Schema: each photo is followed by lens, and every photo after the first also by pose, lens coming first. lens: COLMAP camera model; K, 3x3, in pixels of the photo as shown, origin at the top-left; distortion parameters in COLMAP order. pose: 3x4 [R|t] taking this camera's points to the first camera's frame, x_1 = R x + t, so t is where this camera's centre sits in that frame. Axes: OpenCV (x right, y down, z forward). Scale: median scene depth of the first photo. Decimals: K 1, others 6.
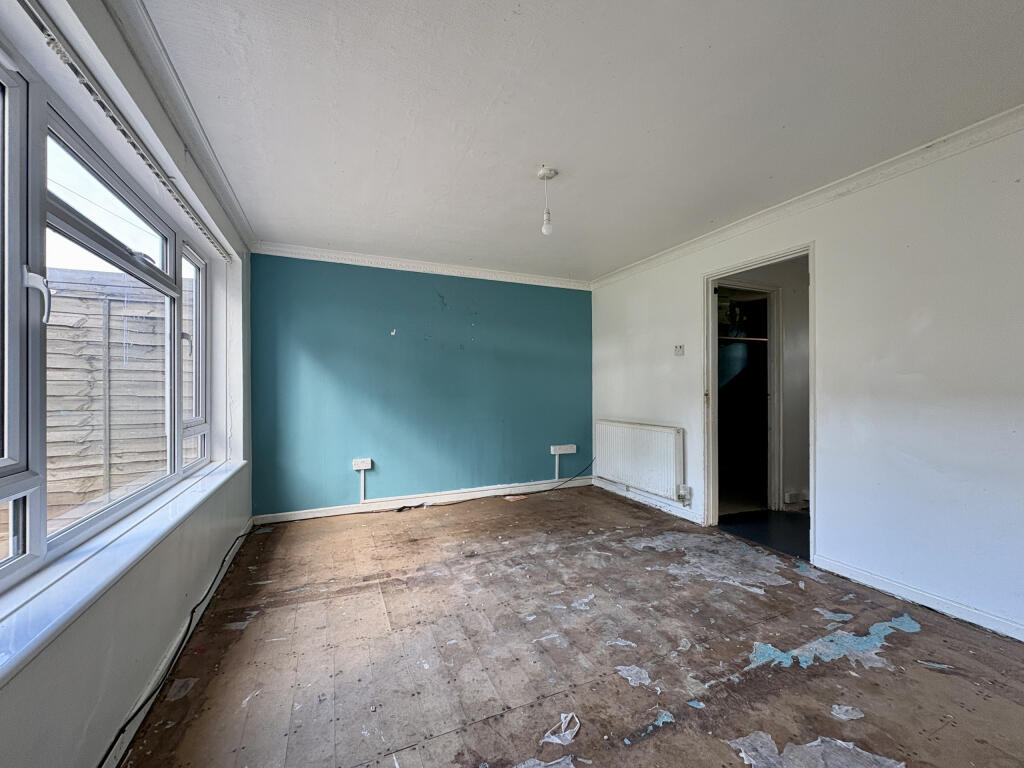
lens RADIAL K [[405.2, 0, 513.1], [0, 405.2, 383.2], [0, 0, 1]] dist [-0.003293, 0.000949]
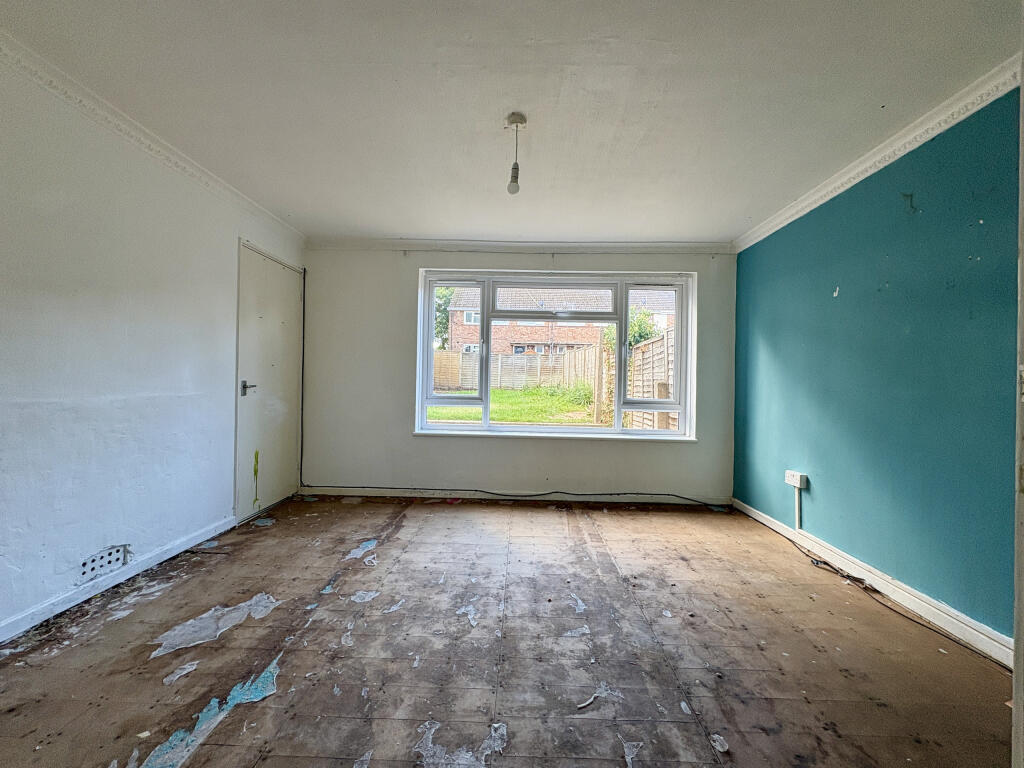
lens RADIAL K [[405.2, 0, 509.3], [0, 405.2, 382.5], [0, 0, 1]] dist [-0.003293, 0.000949]
pose [[-0.433947, -0.006942, -0.900912, 1.167074], [-0.009496, 0.999950, -0.003131, 0.060529], [0.900888, 0.007196, -0.433991, 1.833152]]
